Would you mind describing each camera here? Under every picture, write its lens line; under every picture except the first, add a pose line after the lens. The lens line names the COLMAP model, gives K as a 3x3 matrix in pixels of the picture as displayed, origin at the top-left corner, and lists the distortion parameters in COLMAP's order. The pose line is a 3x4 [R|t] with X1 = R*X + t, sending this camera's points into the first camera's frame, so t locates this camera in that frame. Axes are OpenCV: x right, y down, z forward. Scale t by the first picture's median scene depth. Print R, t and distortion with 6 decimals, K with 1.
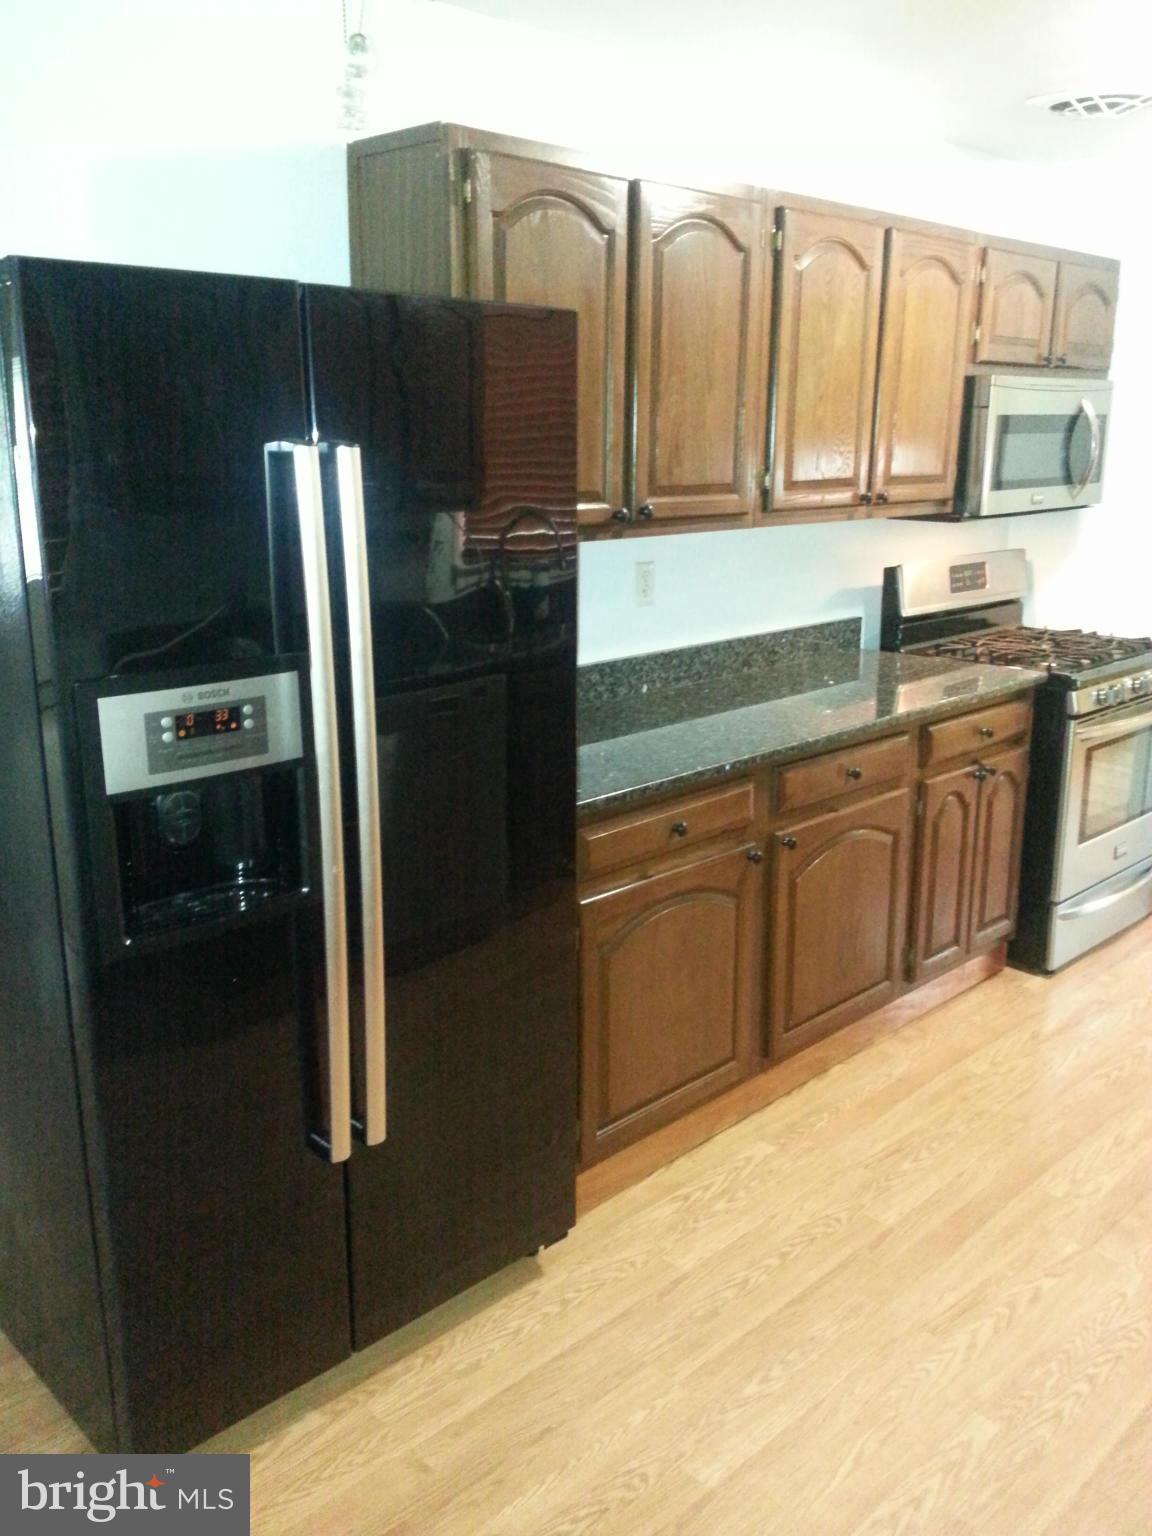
lens RADIAL K [[1255.7, 0, 587.5], [0, 1255.7, 758.2], [0, 0, 1]] dist [0.037968, -0.014268]
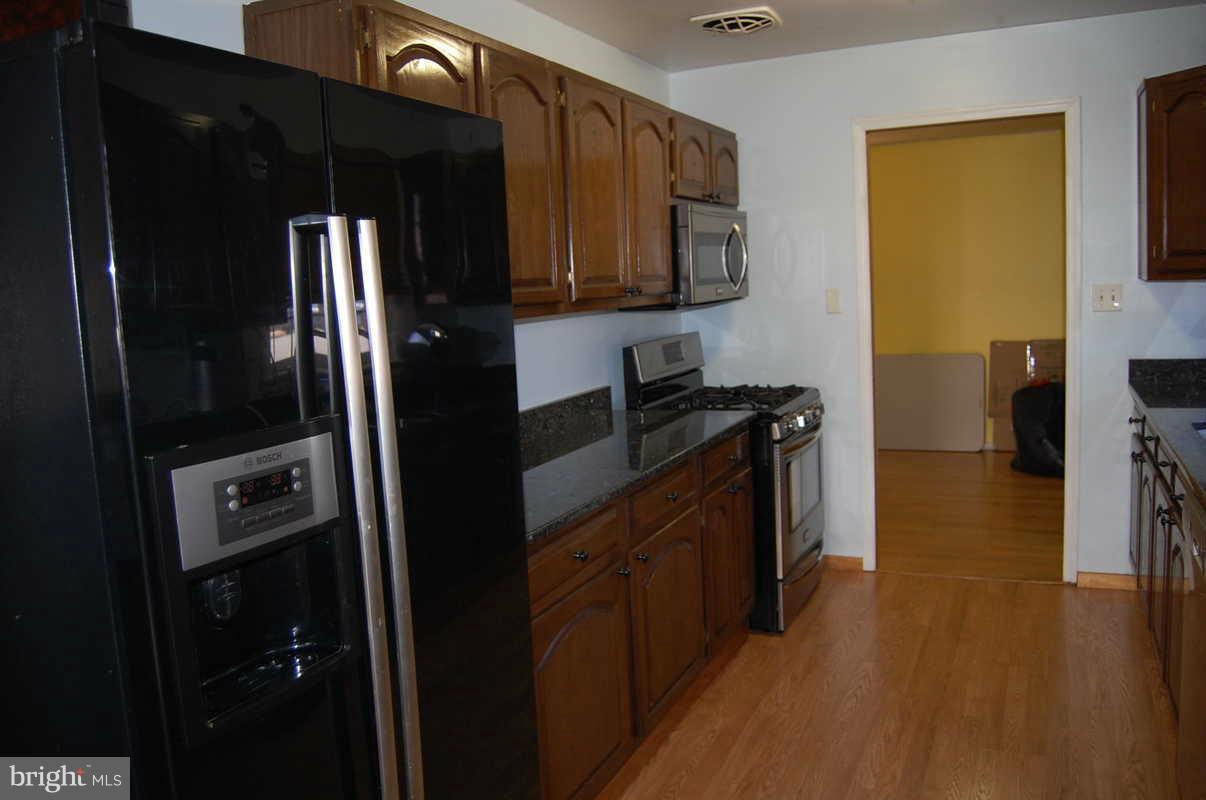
lens RADIAL K [[941.3, 0, 609.5], [0, 941.3, 404.6], [0, 0, 1]] dist [-0.095574, 0.034692]
pose [[0.929653, -0.091892, 0.356794, -0.175423], [0.137837, 0.984820, -0.105505, 0.012506], [-0.341683, 0.147262, 0.928206, 0.126078]]
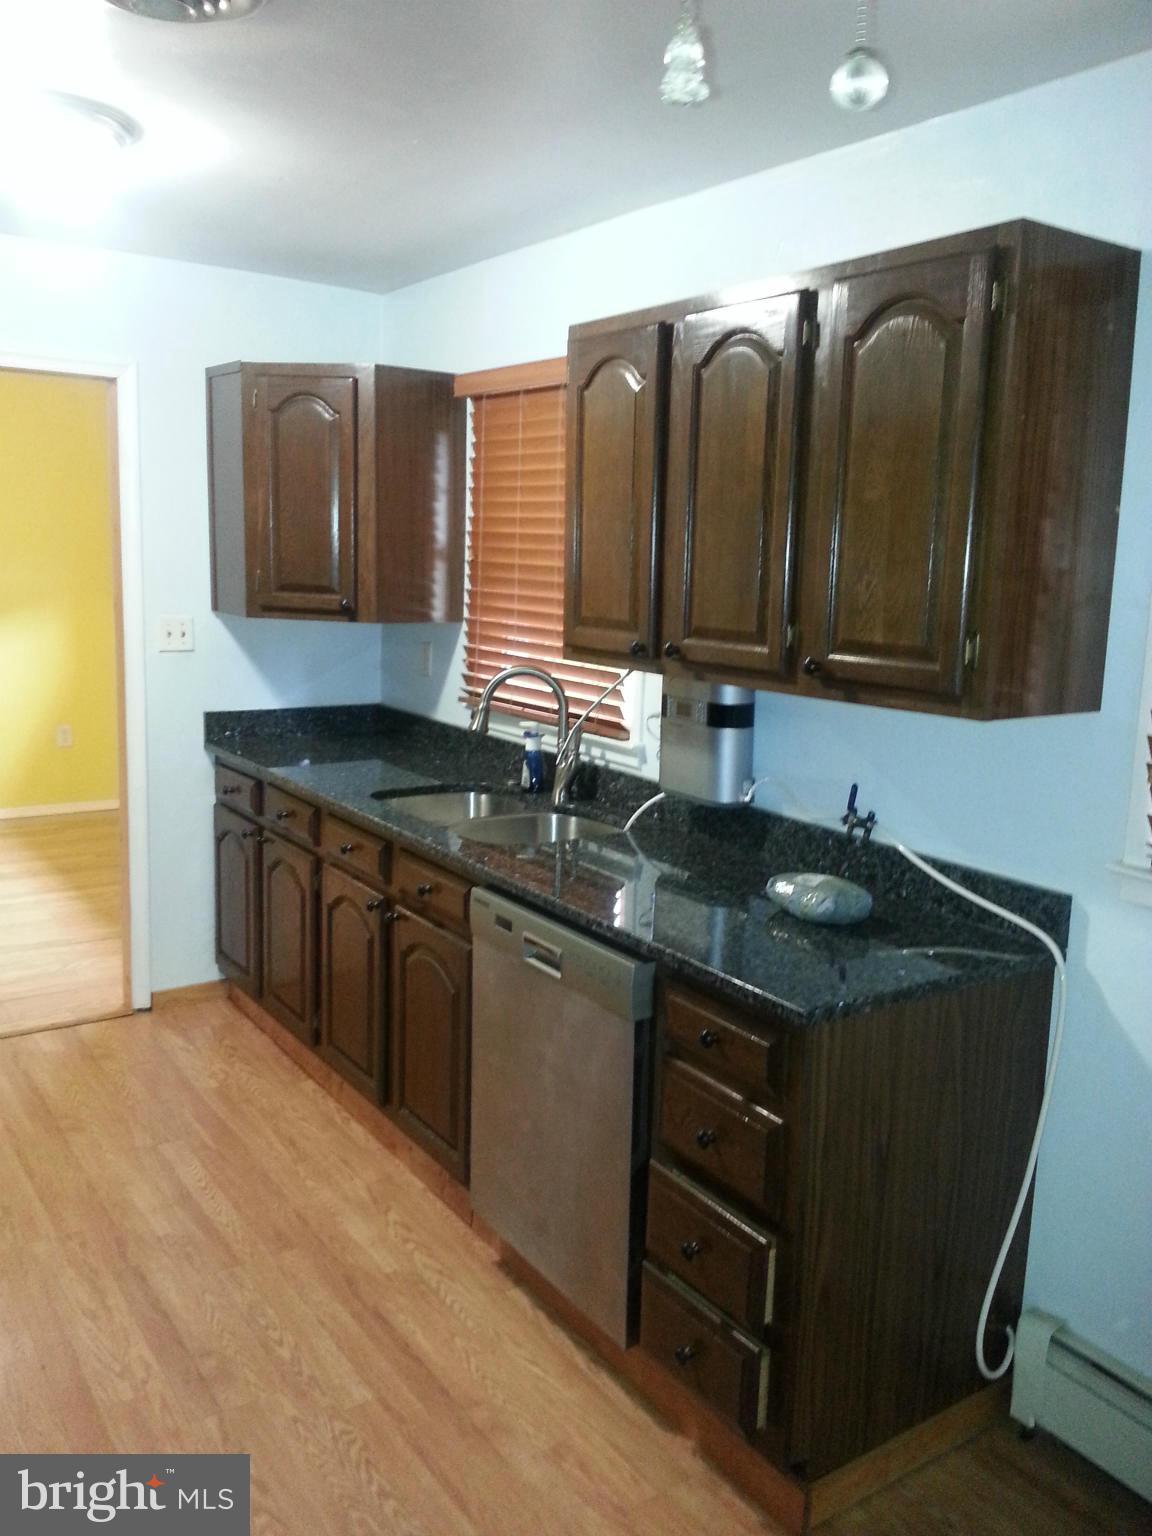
lens RADIAL K [[1255.7, 0, 580.5], [0, 1255.7, 757.9], [0, 0, 1]] dist [0.037968, -0.014268]
pose [[0.158027, -0.154008, 0.975351, -0.338828], [0.210637, 0.970284, 0.119080, -0.114906], [-0.964707, 0.186627, 0.185771, 0.408297]]
